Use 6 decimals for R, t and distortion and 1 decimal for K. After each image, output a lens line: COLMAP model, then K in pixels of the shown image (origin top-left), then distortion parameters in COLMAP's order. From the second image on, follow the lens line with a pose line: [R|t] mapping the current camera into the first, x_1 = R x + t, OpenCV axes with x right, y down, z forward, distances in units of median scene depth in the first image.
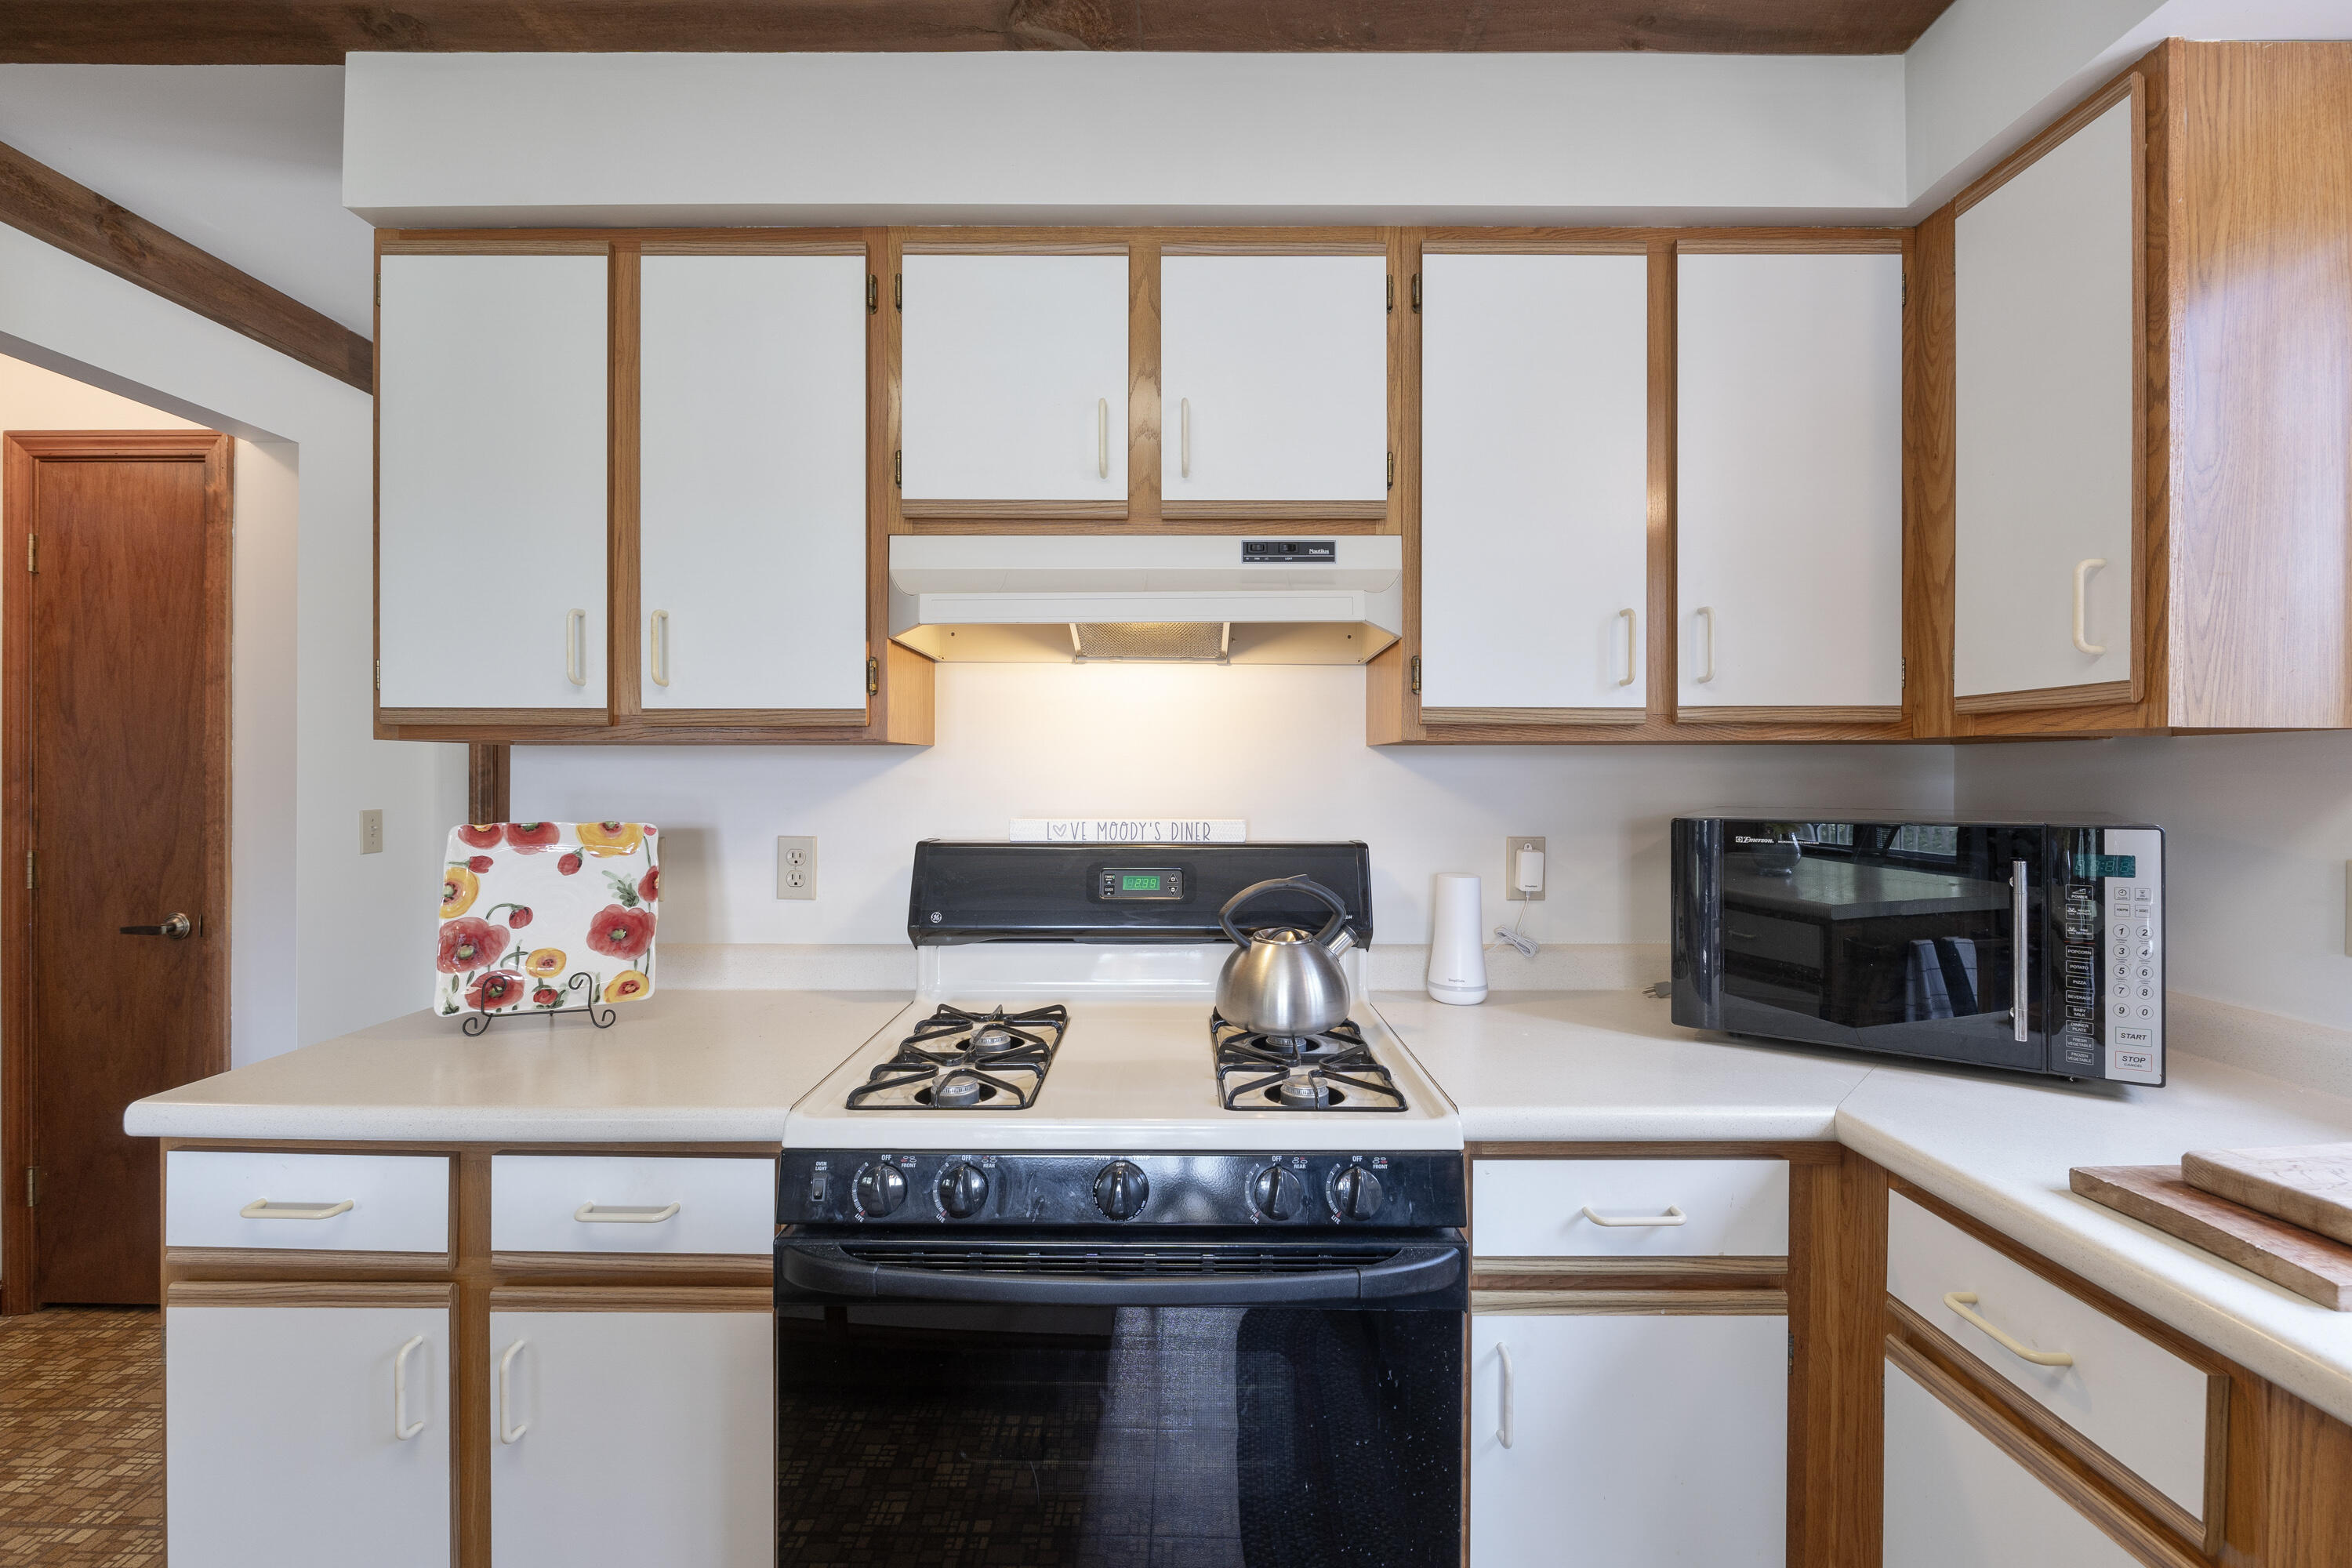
lens RADIAL K [[984.3, 0, 1179.6], [0, 984.3, 773.7], [0, 0, 1]] dist [-0.005378, -0.000599]
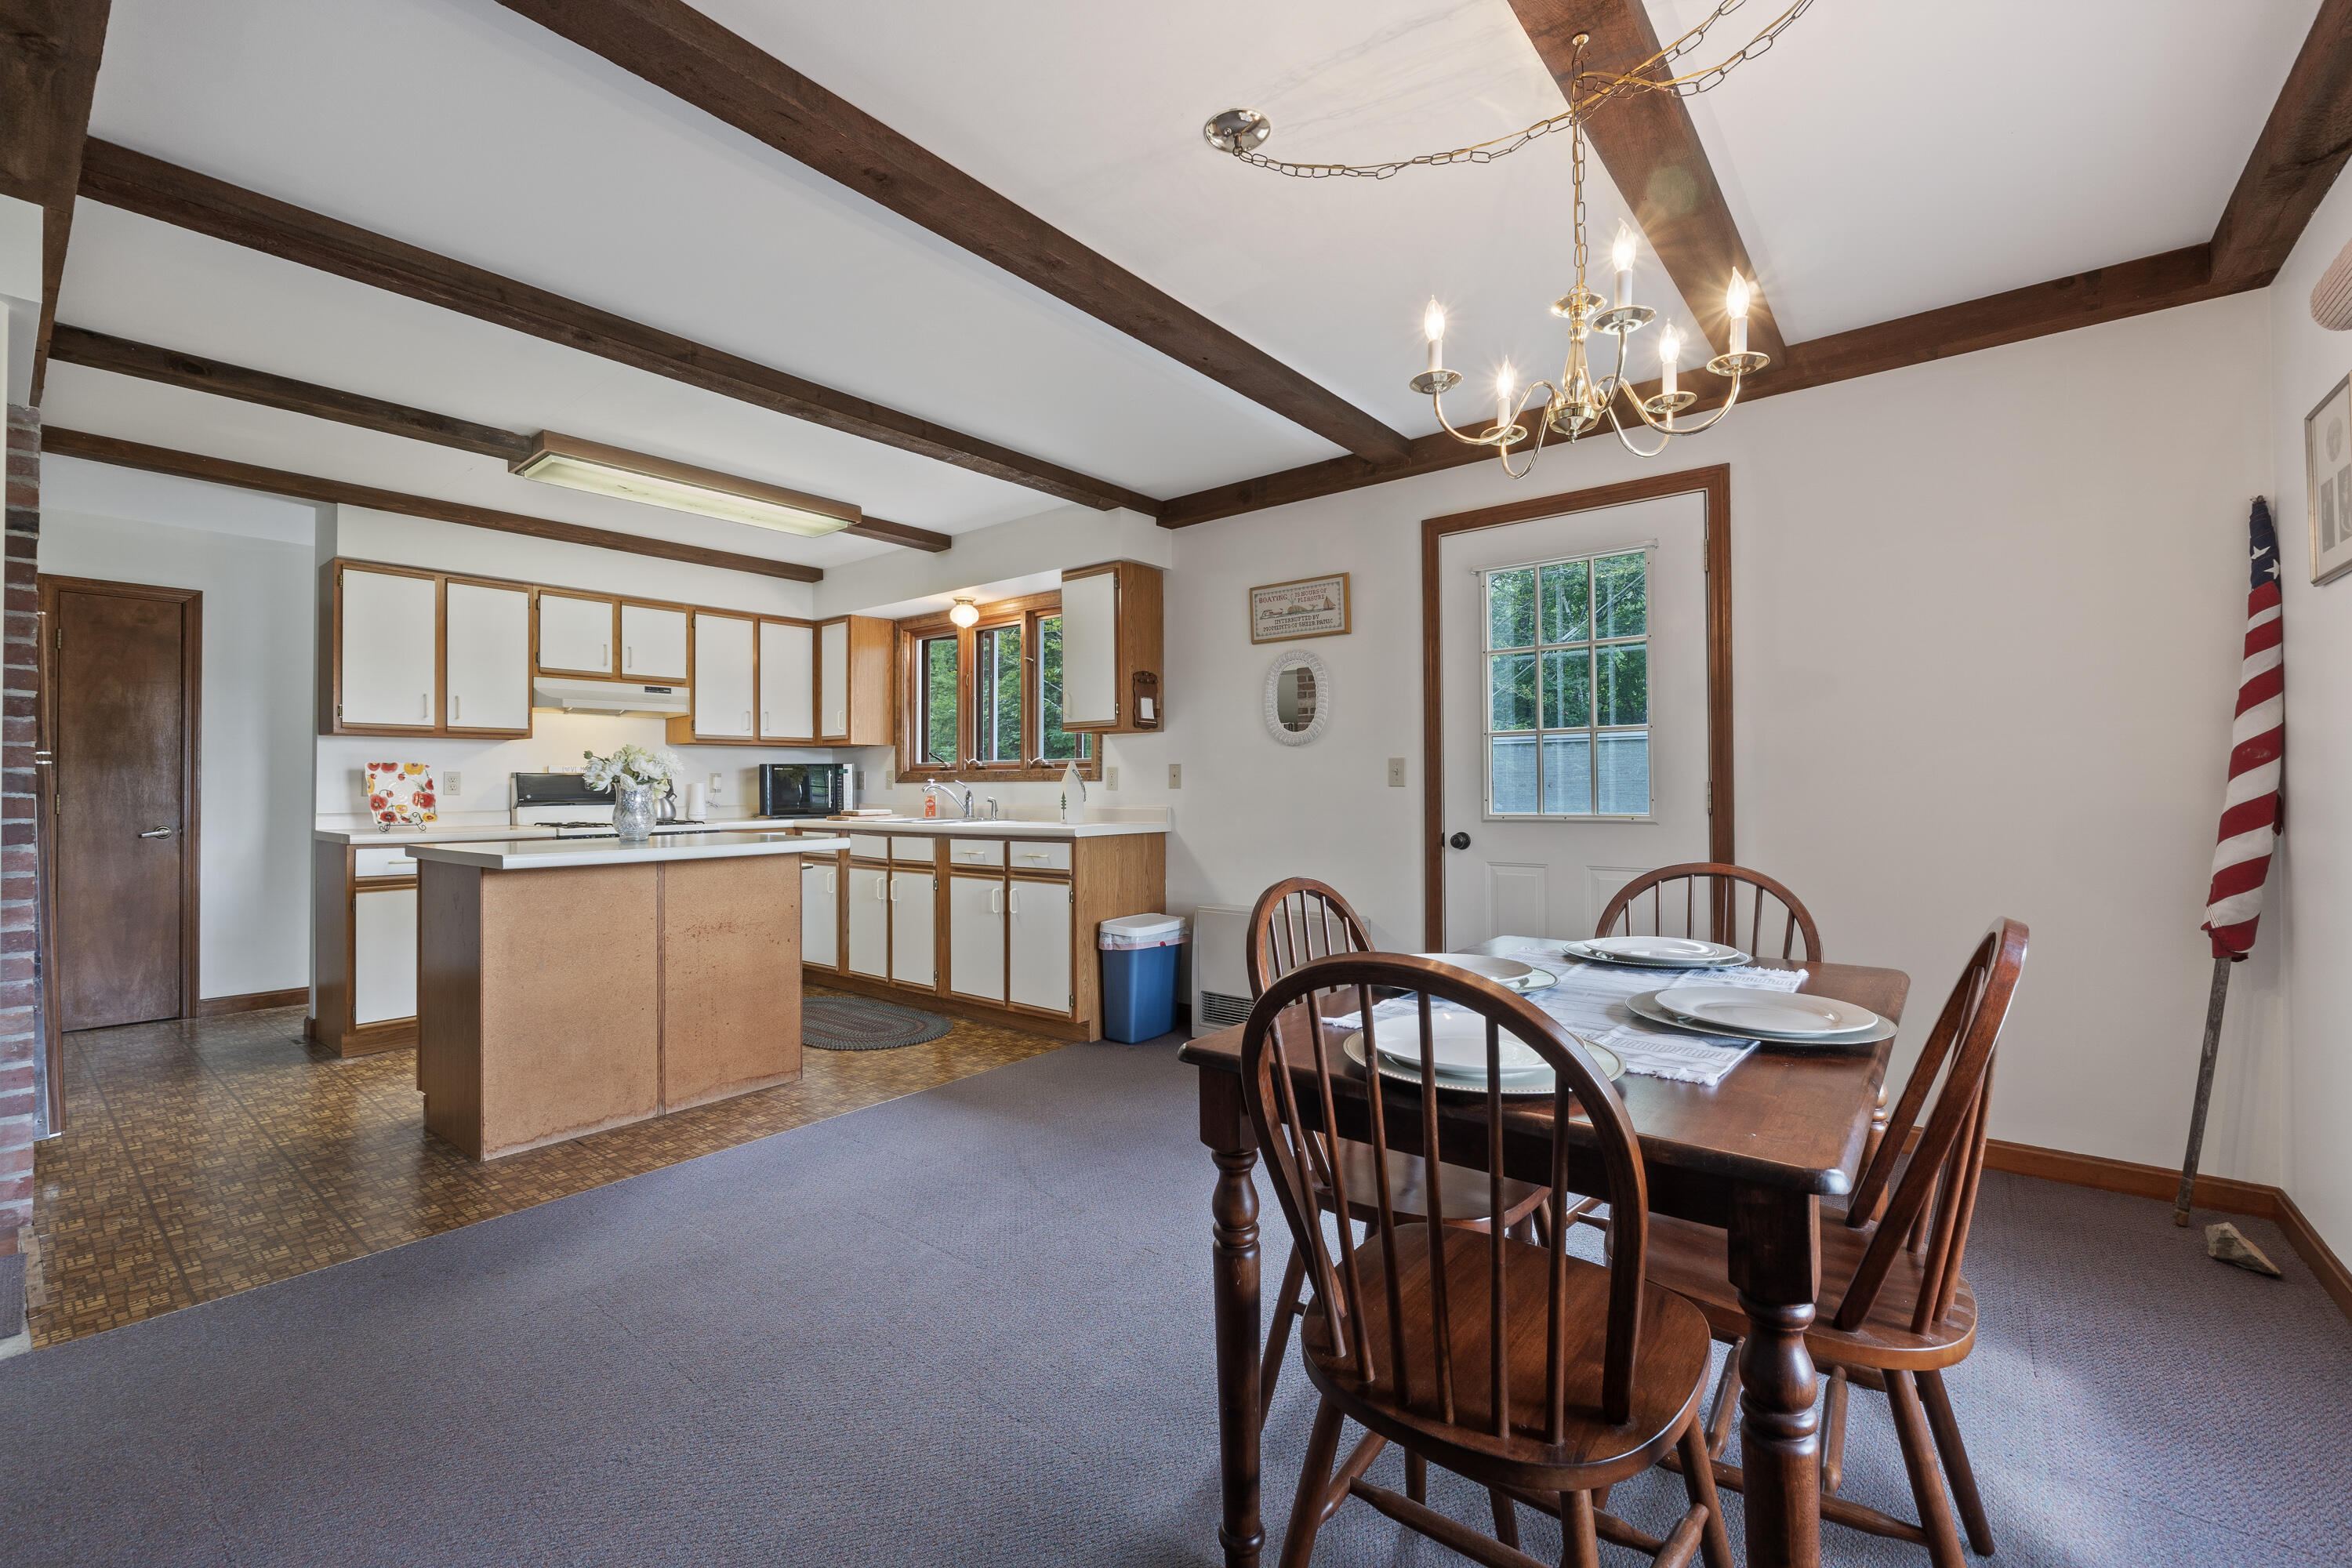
lens RADIAL K [[984.3, 0, 1170.6], [0, 984.3, 771.4], [0, 0, 1]] dist [-0.005378, -0.000599]
pose [[0.629261, 0.005595, 0.777174, -1.551061], [0.007448, 0.999885, -0.013230, 0.139299], [-0.777158, 0.014113, 0.629147, -2.811180]]
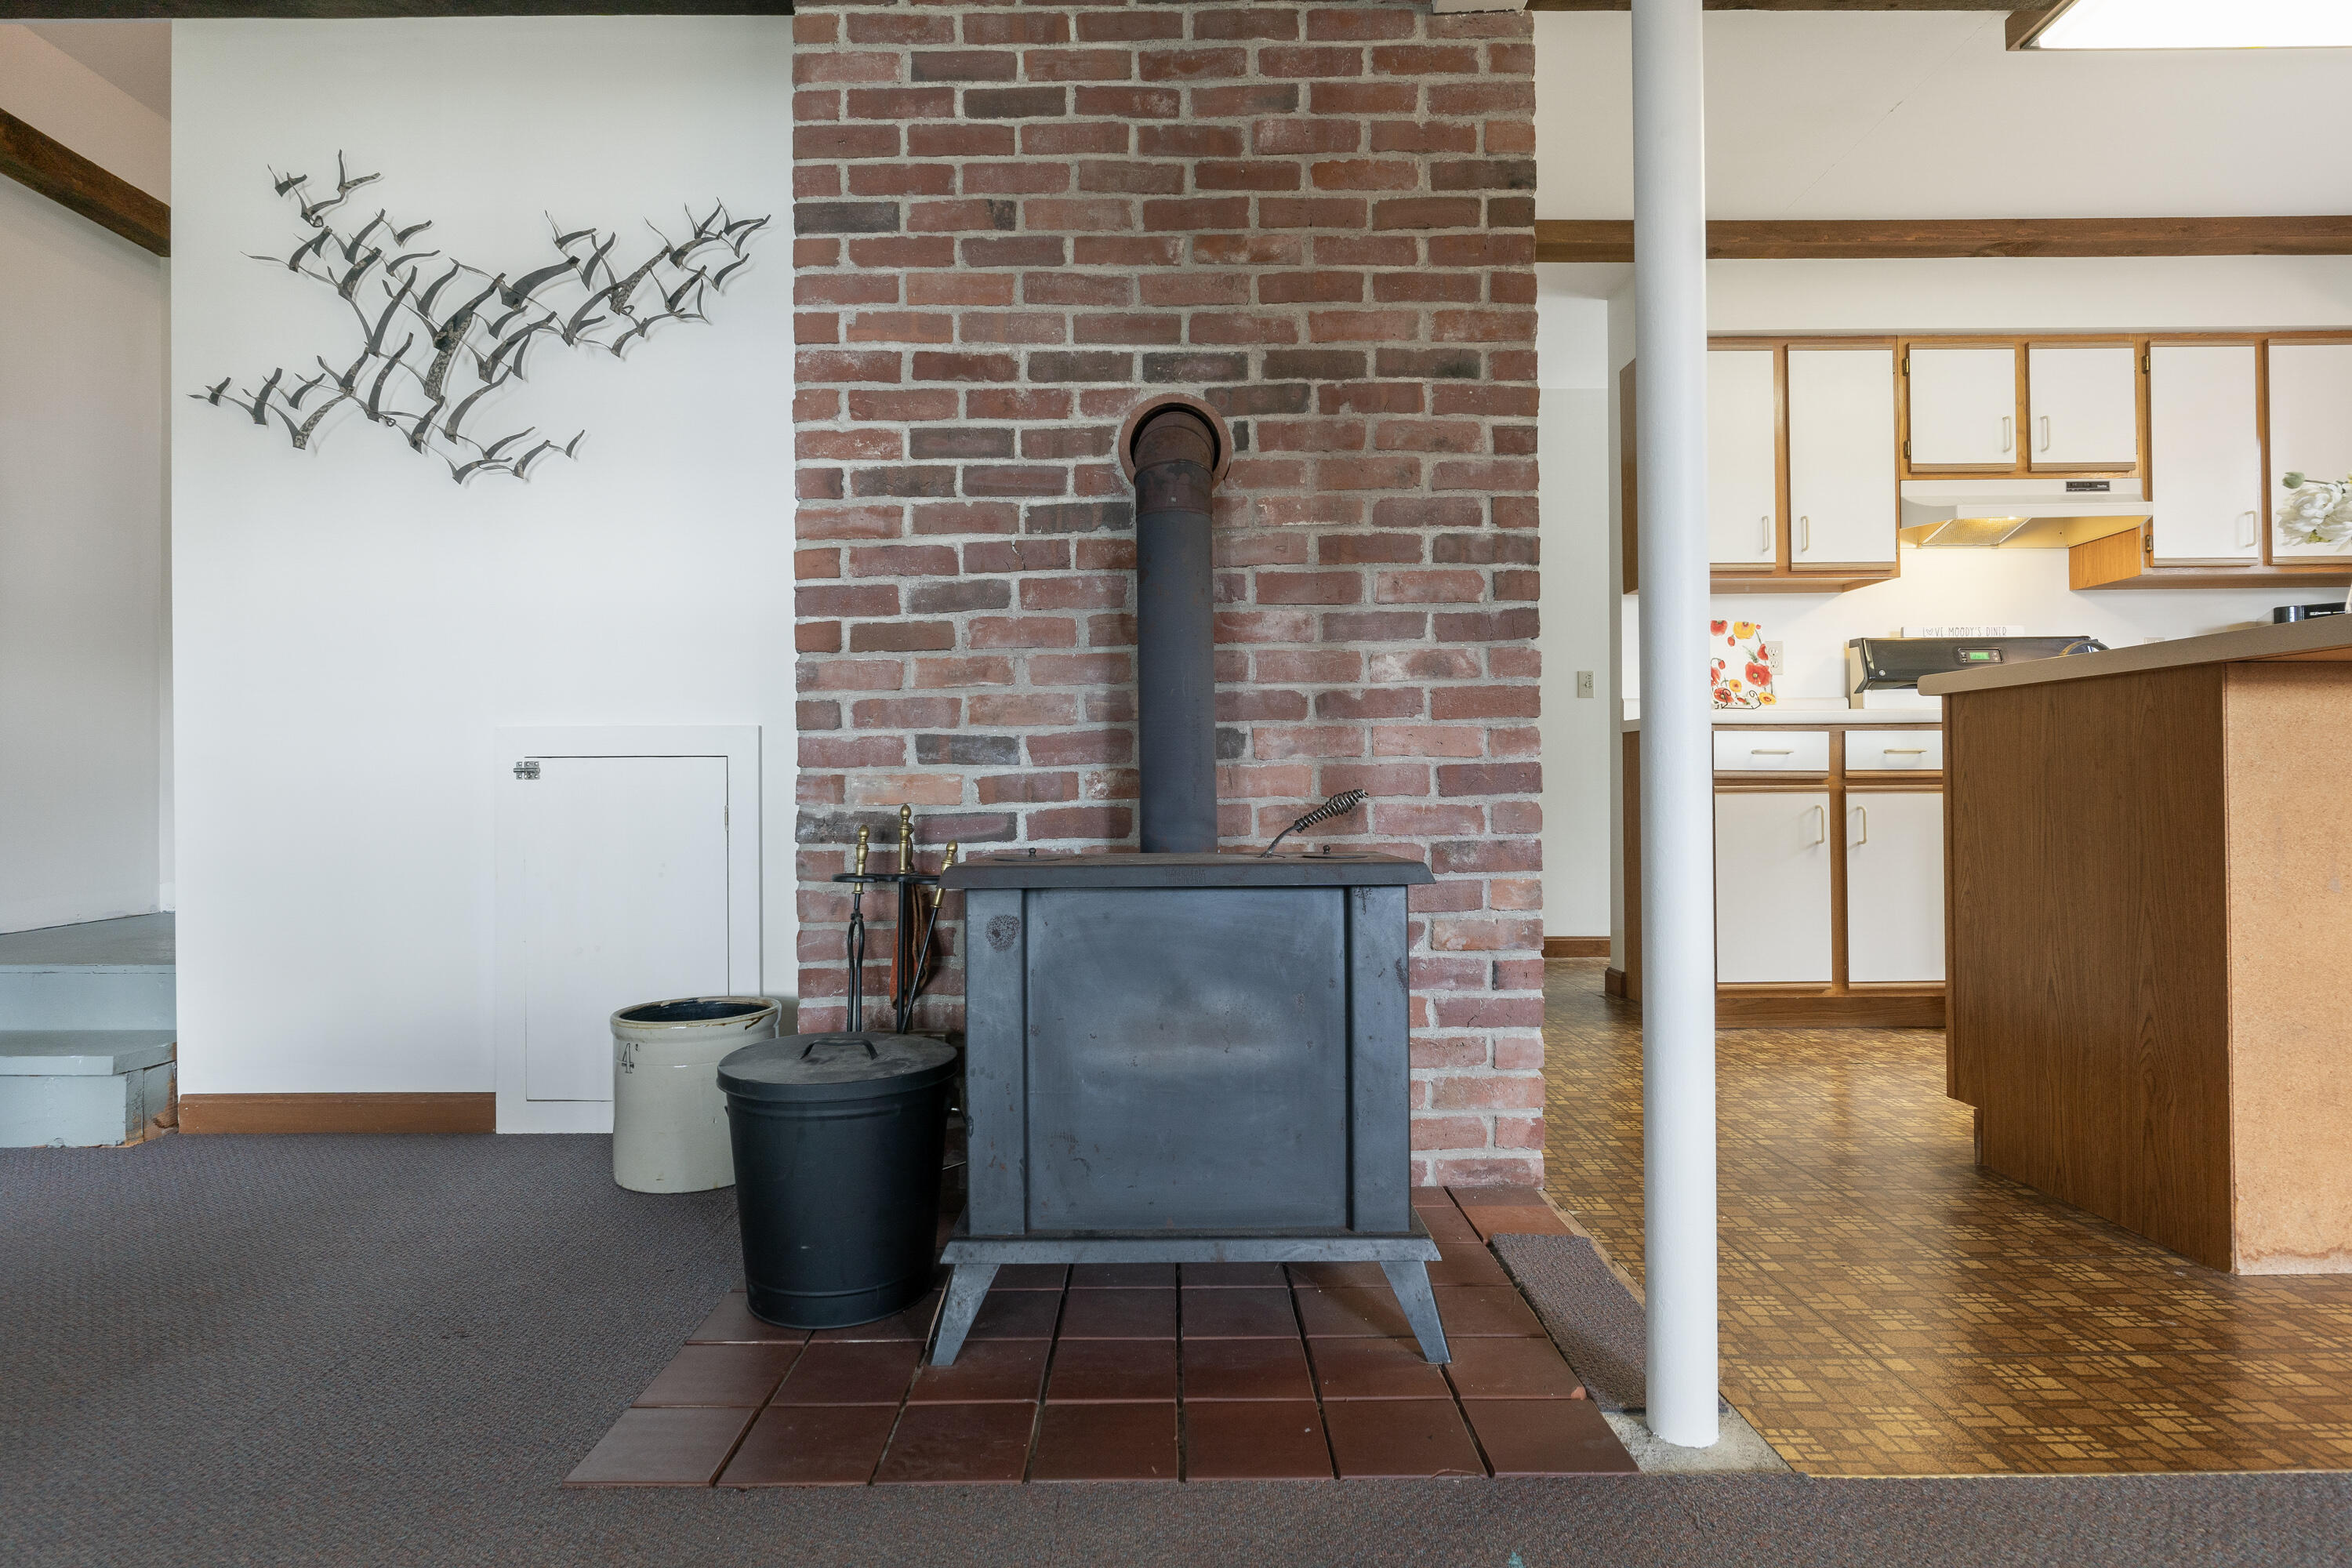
lens RADIAL K [[1185.2, 0, 1159.2], [0, 1185.2, 779.6], [0, 0, 1]] dist [-0.007422, -0.000968]
pose [[0.999929, -0.011847, -0.001031, -1.945650], [0.011839, 0.999902, -0.007405, 0.412245], [0.001118, 0.007393, 0.999972, -1.580992]]
